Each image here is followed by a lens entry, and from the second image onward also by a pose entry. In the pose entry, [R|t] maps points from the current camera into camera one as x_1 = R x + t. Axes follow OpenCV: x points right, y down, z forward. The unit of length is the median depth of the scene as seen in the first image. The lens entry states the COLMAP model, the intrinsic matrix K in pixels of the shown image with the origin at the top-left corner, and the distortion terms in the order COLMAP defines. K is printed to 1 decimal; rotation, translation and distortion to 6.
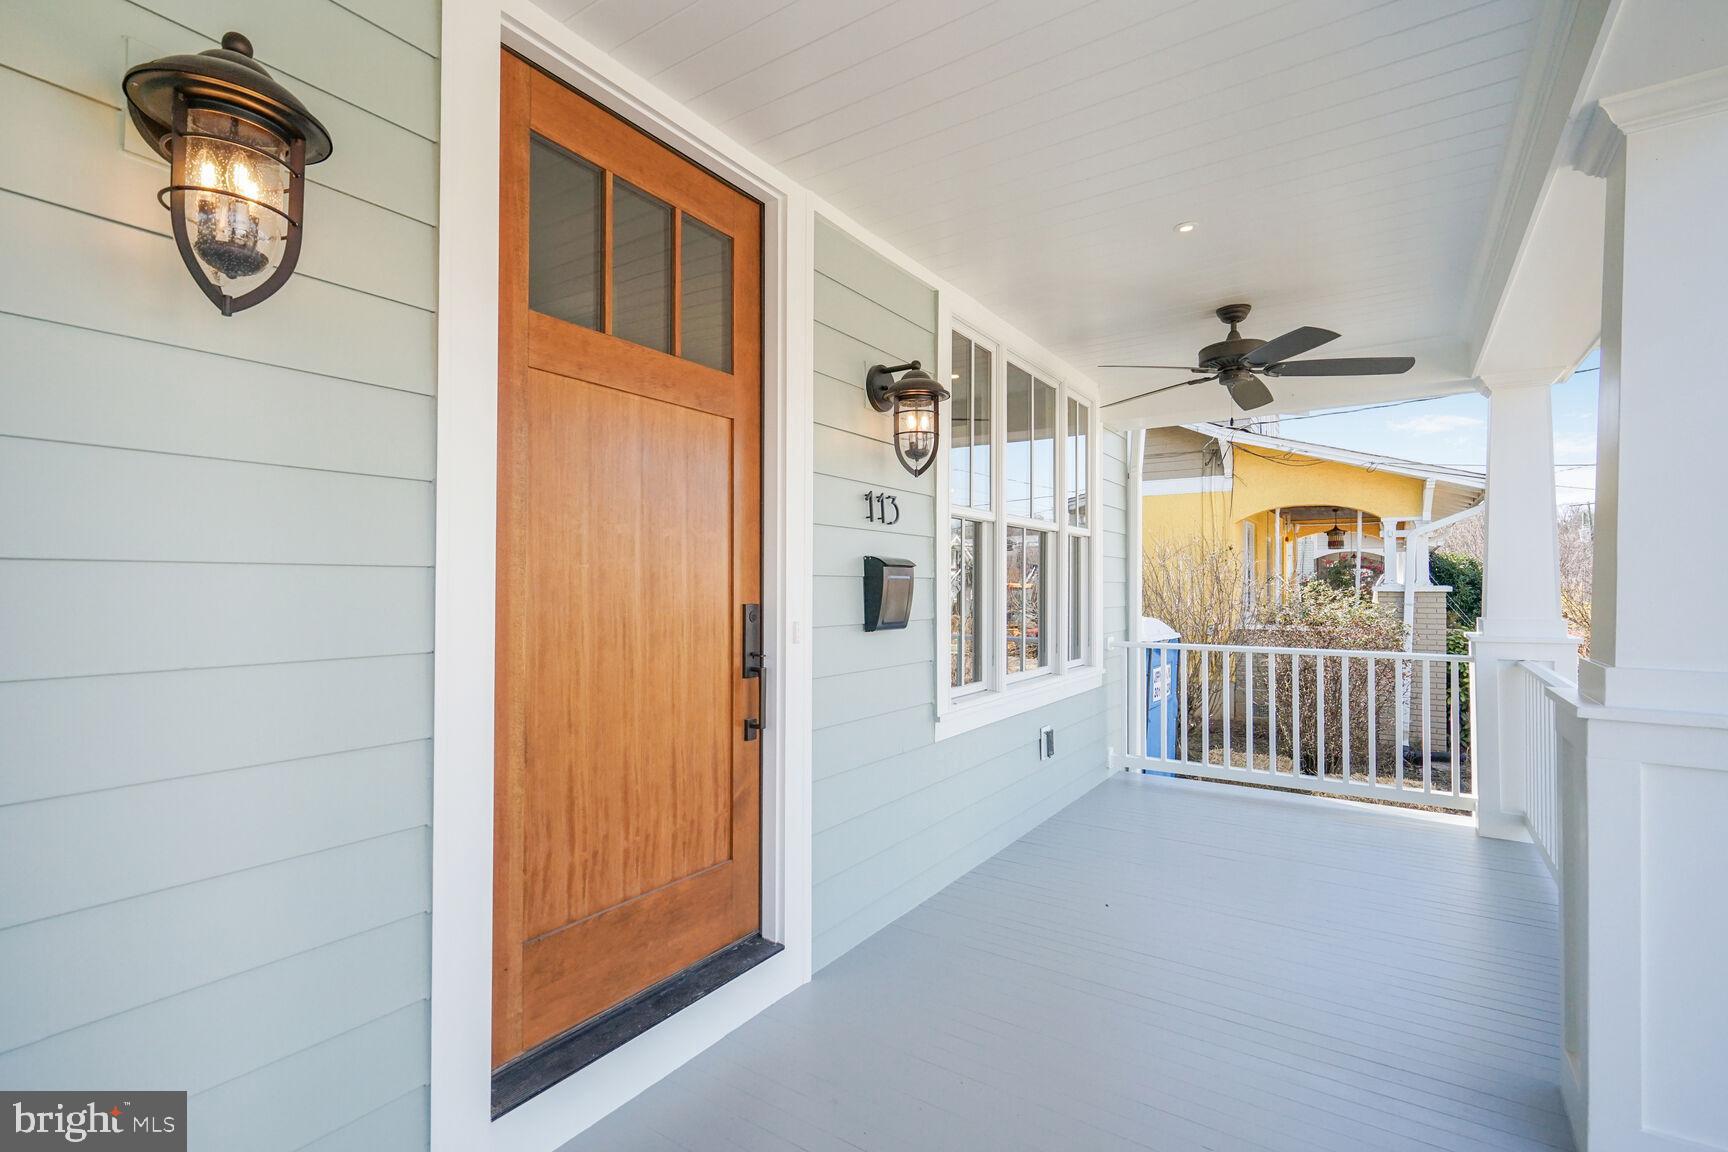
lens RADIAL K [[793.8, 0, 871.9], [0, 793.8, 582.1], [0, 0, 1]] dist [-0.036379, 0.008509]
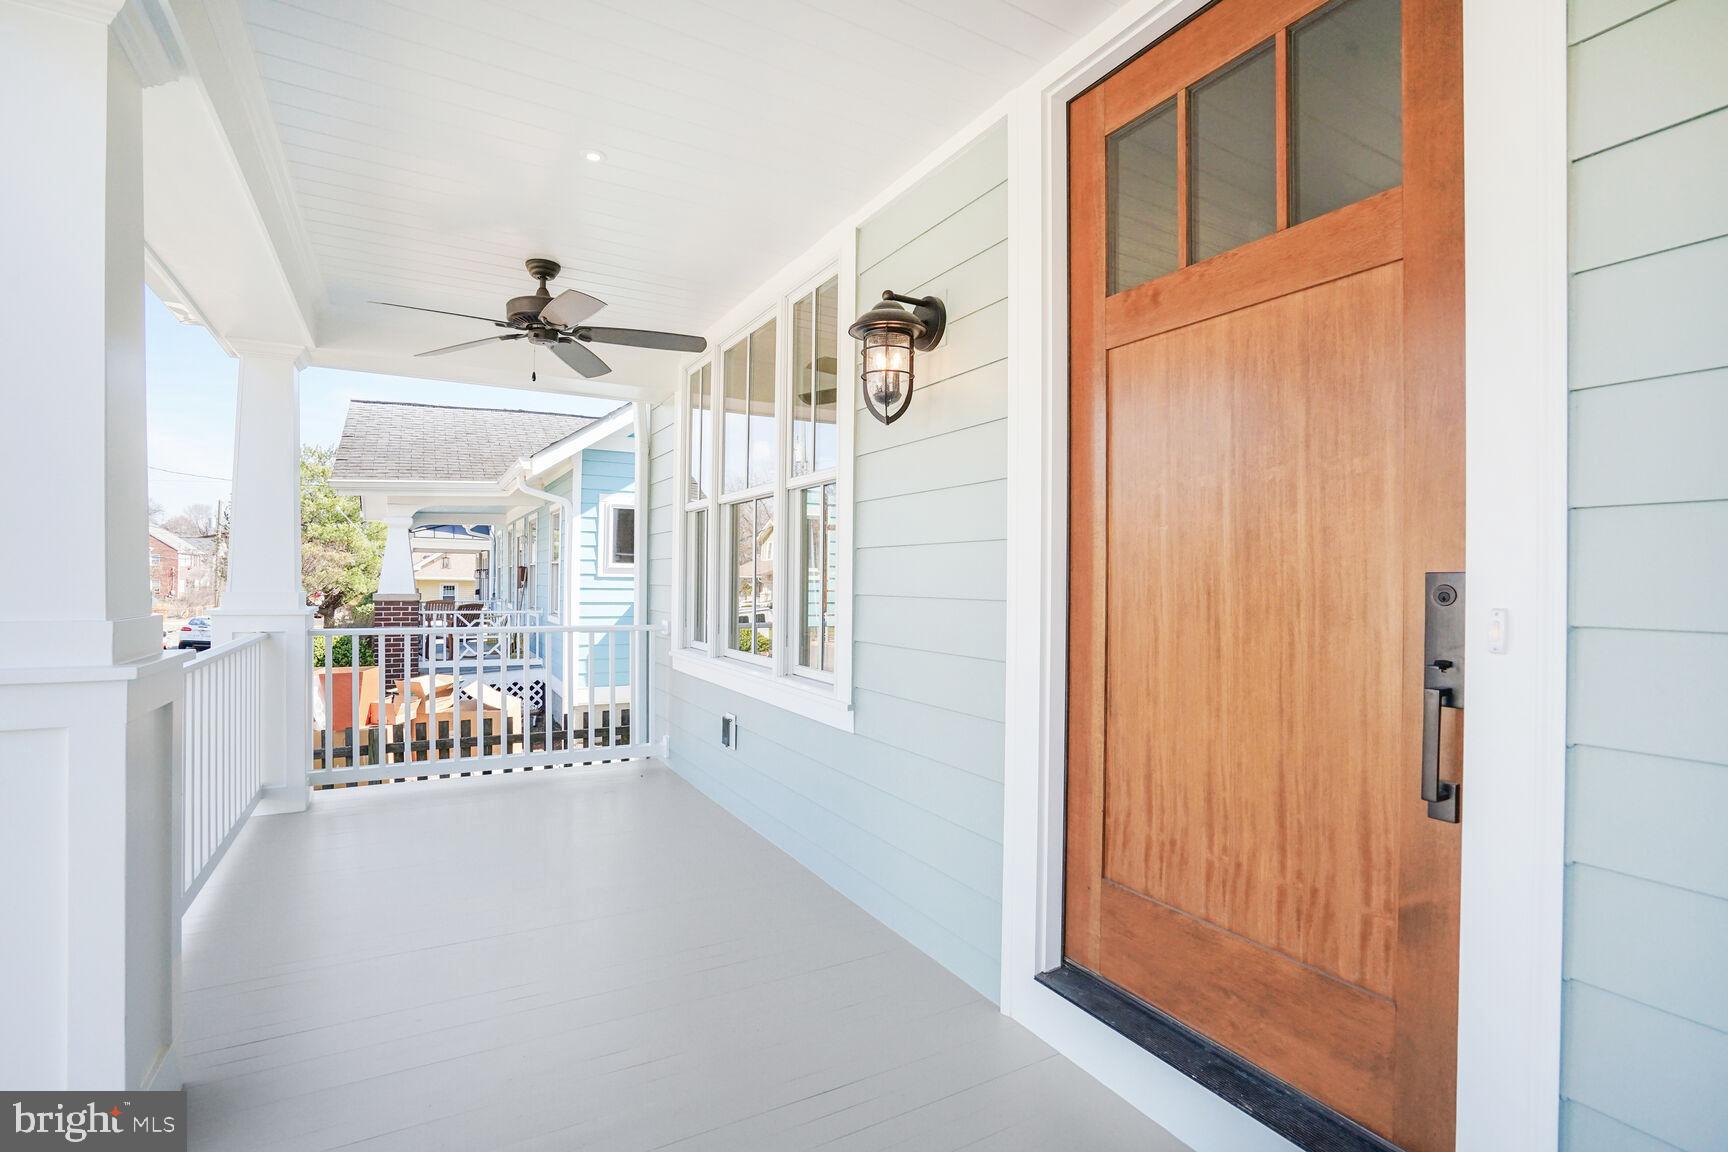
lens RADIAL K [[793.8, 0, 858.7], [0, 793.8, 578.5], [0, 0, 1]] dist [-0.036379, 0.008509]
pose [[-0.461567, -0.006429, -0.887082, 0.596282], [-0.003178, 0.999979, -0.005594, 0.042903], [0.887100, 0.000237, -0.461578, 1.038402]]
